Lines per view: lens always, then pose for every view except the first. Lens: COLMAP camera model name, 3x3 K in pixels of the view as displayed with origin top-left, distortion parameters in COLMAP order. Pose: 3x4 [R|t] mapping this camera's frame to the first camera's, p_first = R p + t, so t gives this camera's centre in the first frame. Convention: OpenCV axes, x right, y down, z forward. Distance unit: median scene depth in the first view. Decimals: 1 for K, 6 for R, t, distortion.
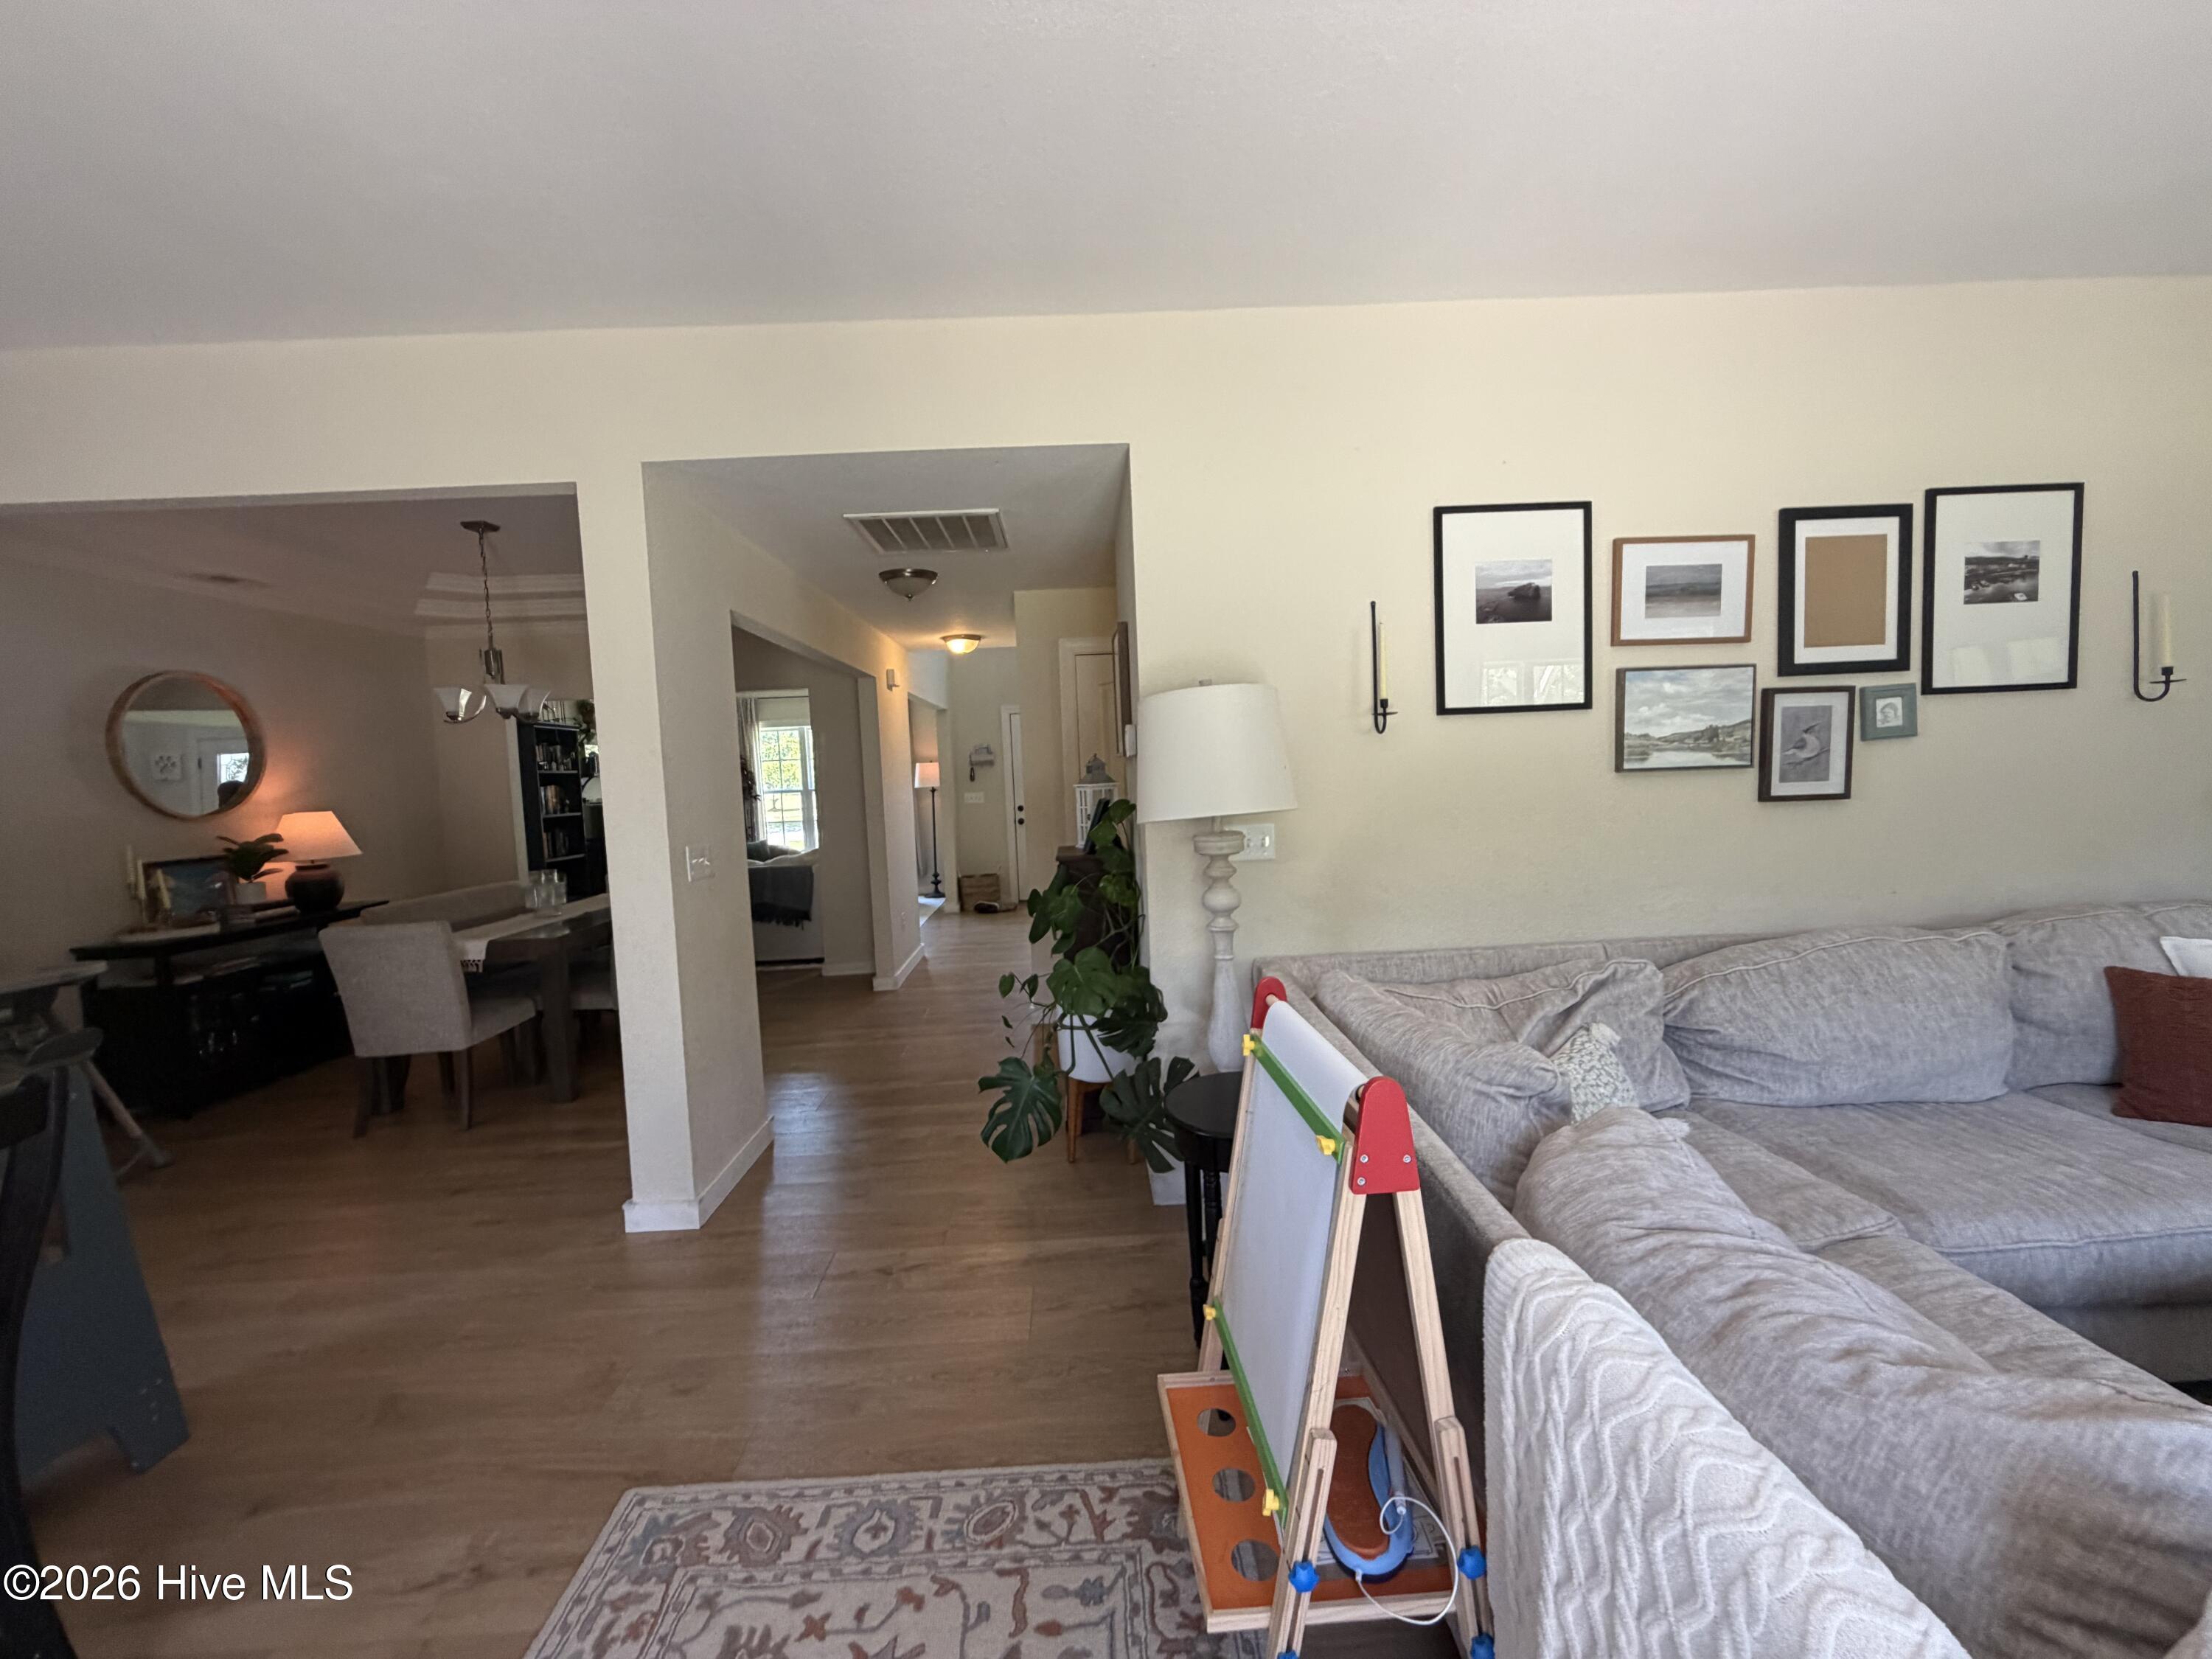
lens RADIAL K [[883.8, 0, 1095.7], [0, 883.8, 826.5], [0, 0, 1]] dist [-0.000186, 0.000090]
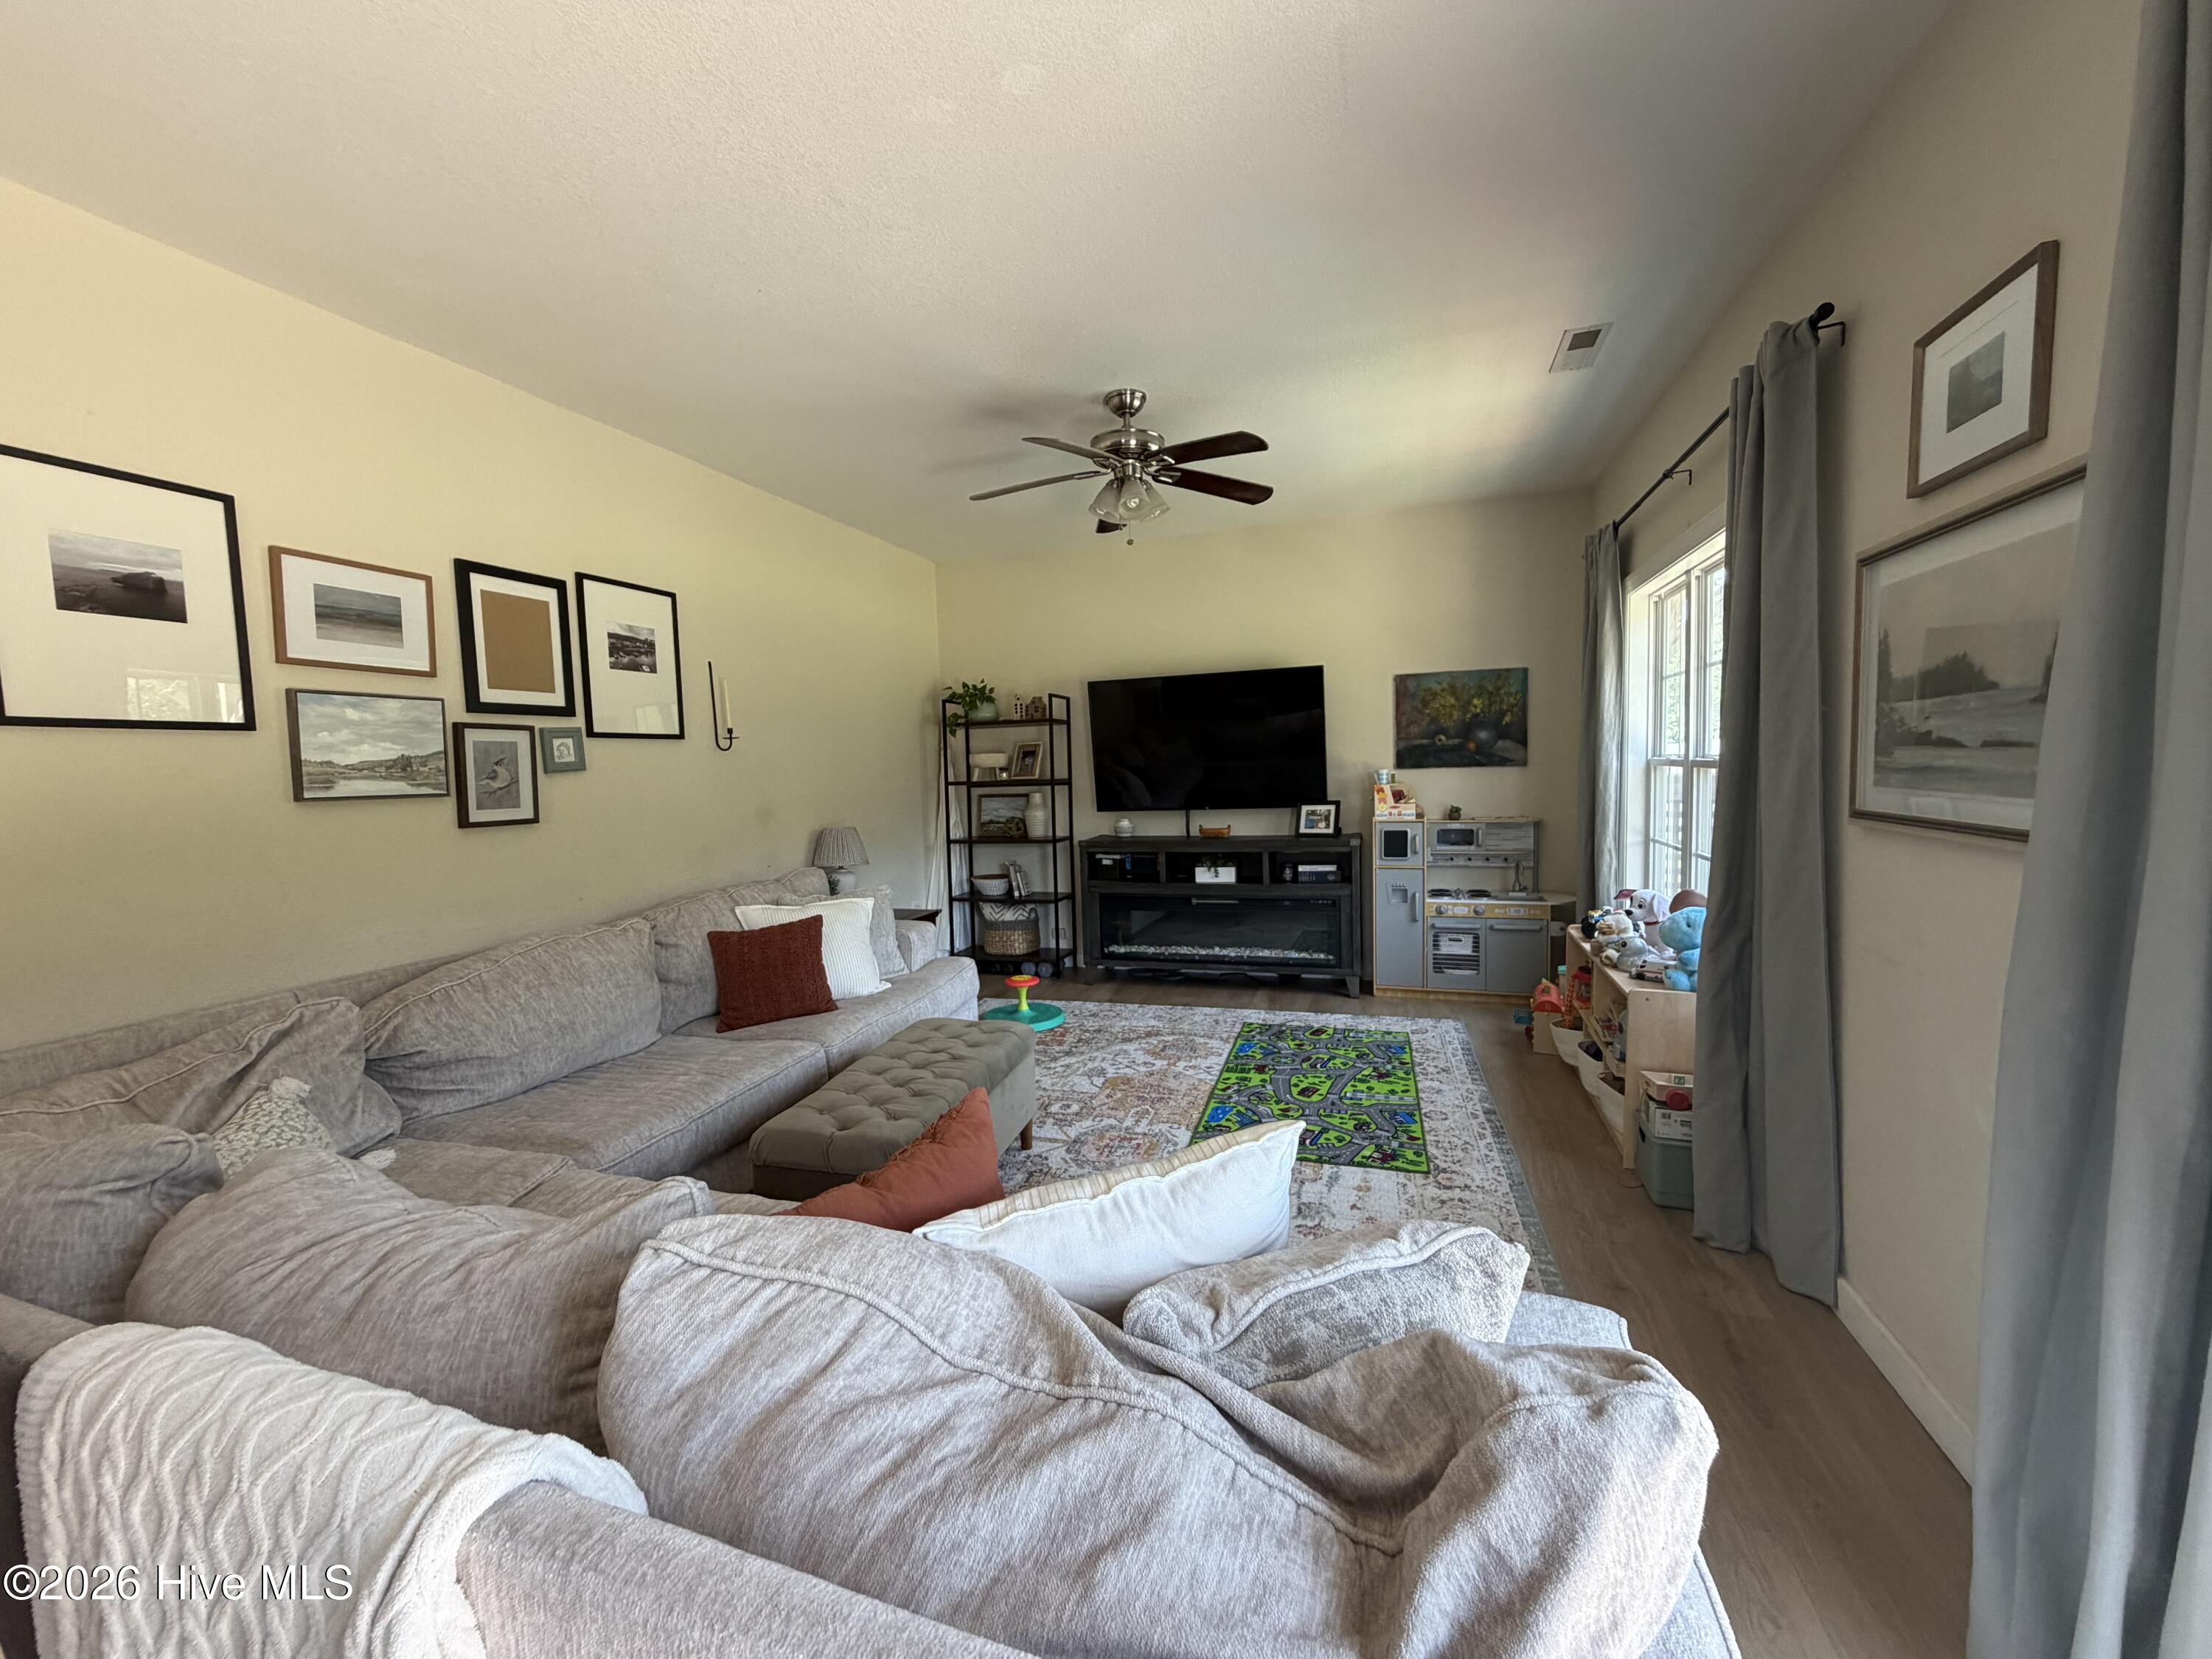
lens RADIAL K [[883.8, 0, 1095.7], [0, 883.8, 826.5], [0, 0, 1]] dist [-0.000186, 0.000090]
pose [[0.345938, -0.035687, 0.937578, 0.021786], [0.079575, 0.996792, 0.008580, 0.025616], [-0.934877, 0.071640, 0.347668, -0.102879]]
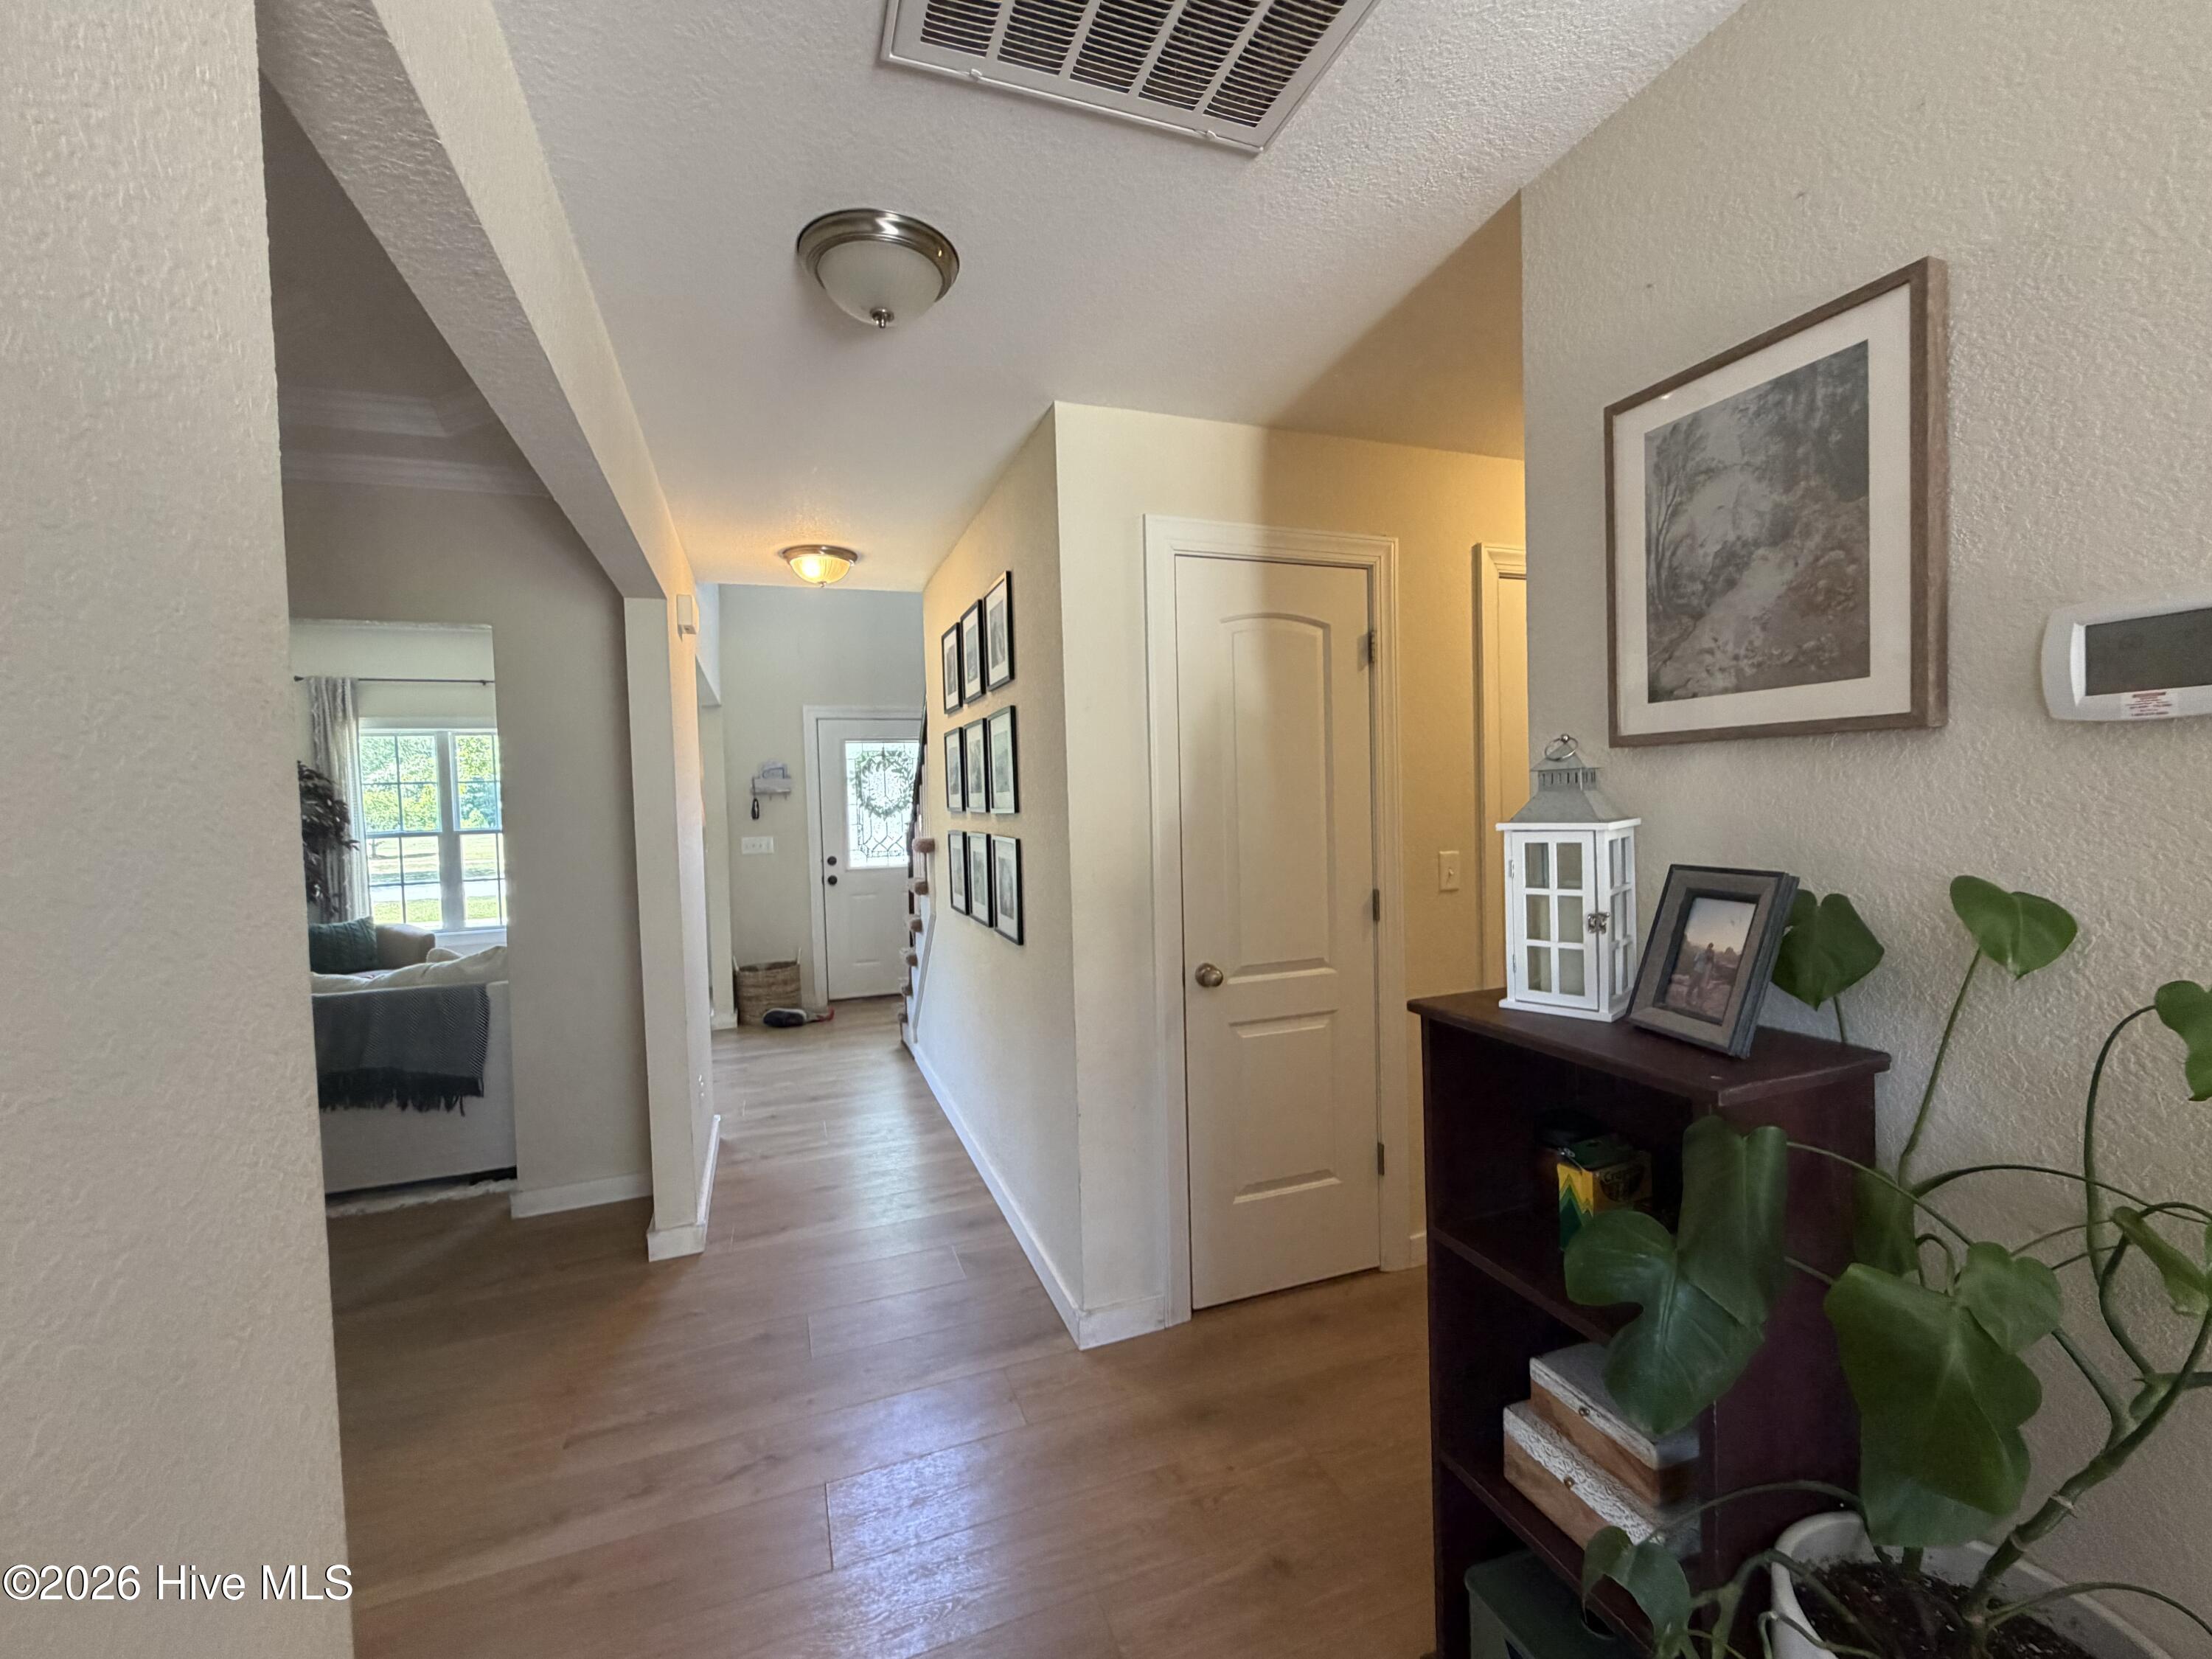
lens RADIAL K [[917.4, 0, 1106.0], [0, 917.4, 829.5], [0, 0, 1]] dist [0.000875, -0.000295]
pose [[0.947228, 0.003115, 0.320545, -0.095280], [0.011325, 0.999003, -0.043175, -0.010425], [-0.320360, 0.044527, 0.946249, 0.239777]]
